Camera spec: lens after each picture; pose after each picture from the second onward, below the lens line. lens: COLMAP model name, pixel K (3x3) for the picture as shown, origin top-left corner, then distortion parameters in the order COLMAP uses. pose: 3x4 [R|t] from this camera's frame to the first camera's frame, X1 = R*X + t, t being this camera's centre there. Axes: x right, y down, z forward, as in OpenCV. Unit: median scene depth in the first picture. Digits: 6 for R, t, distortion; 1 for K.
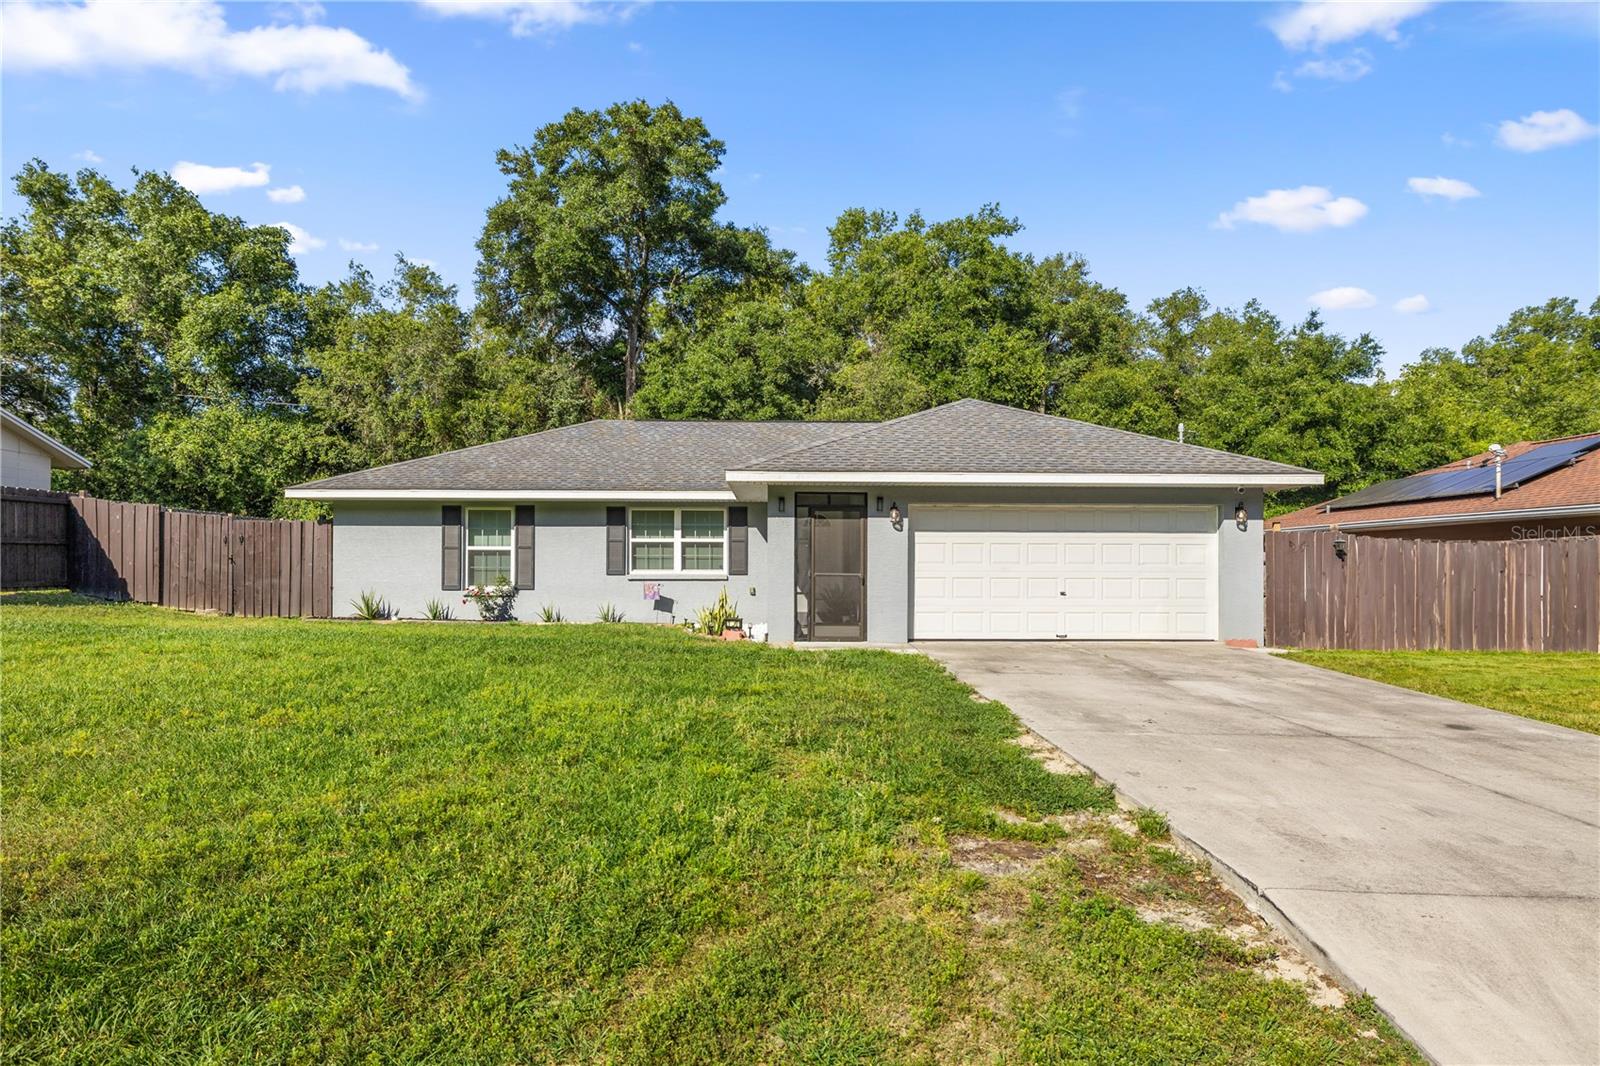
lens RADIAL K [[988.8, 0, 799.7], [0, 988.8, 544.1], [0, 0, 1]] dist [0.000313, -0.000874]
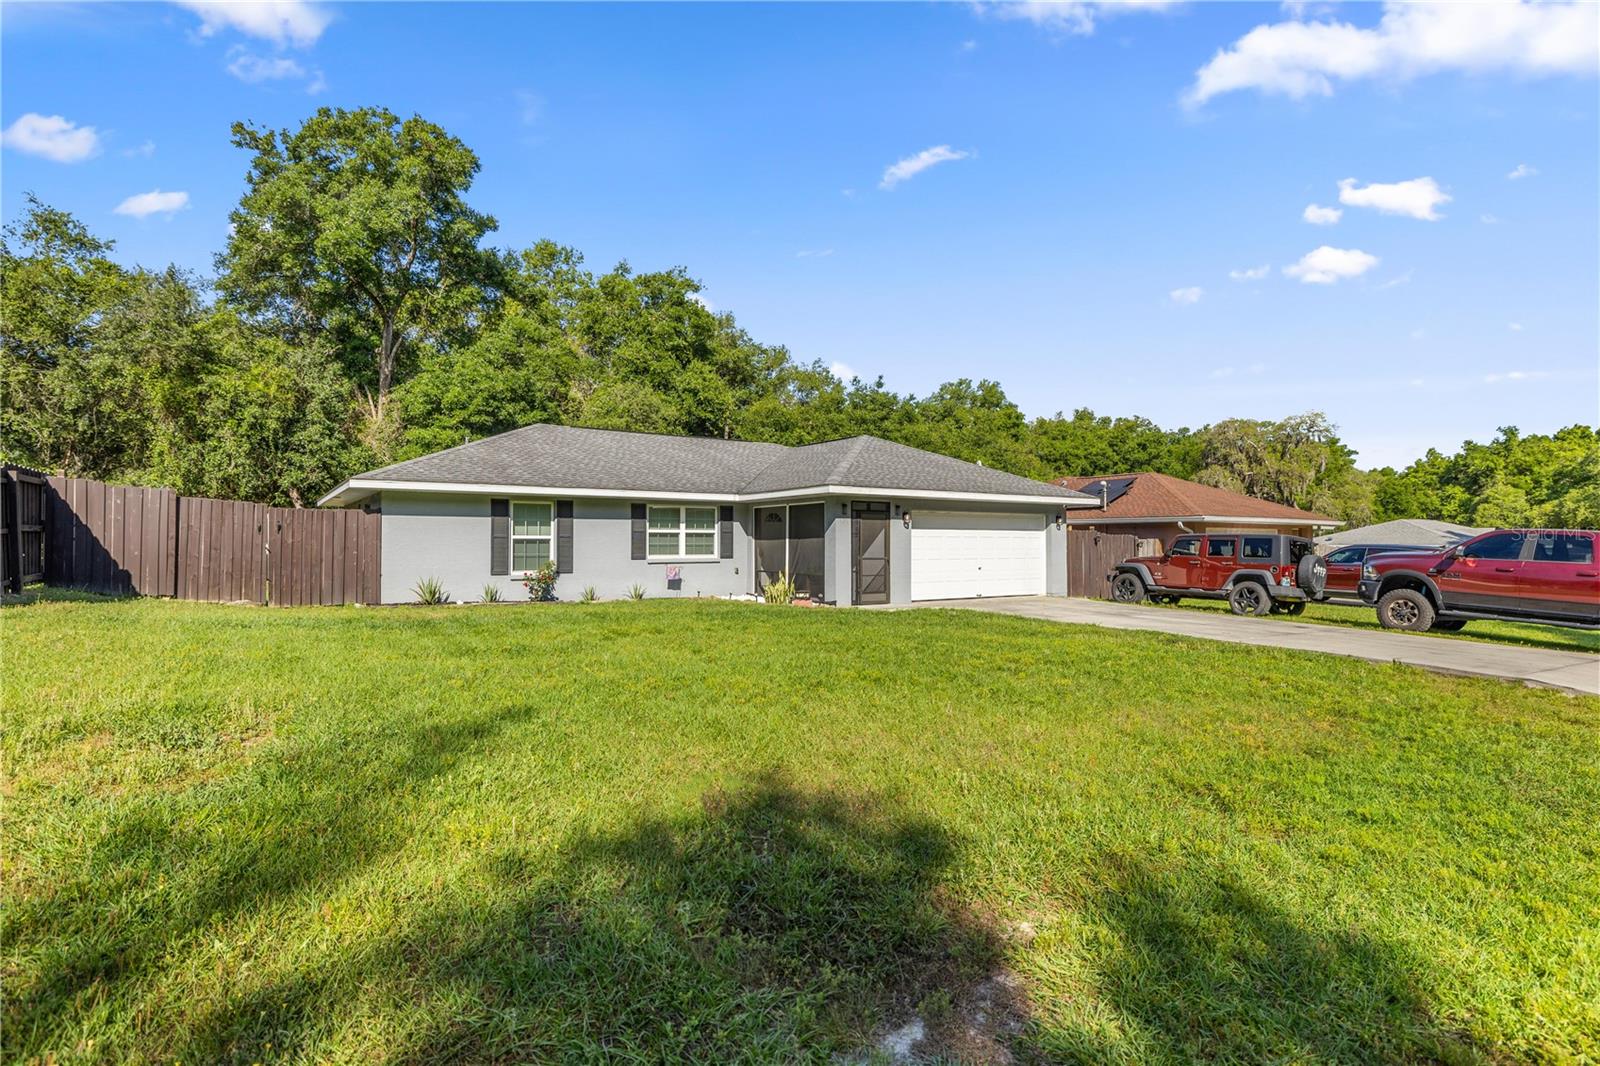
lens RADIAL K [[808.3, 0, 800.9], [0, 808.3, 522.4], [0, 0, 1]] dist [0.002949, 0.000602]
pose [[0.844775, 0.012173, 0.534984, -0.549153], [-0.012249, 0.999919, -0.003411, -0.013571], [-0.534982, -0.003671, 0.844856, 0.049029]]
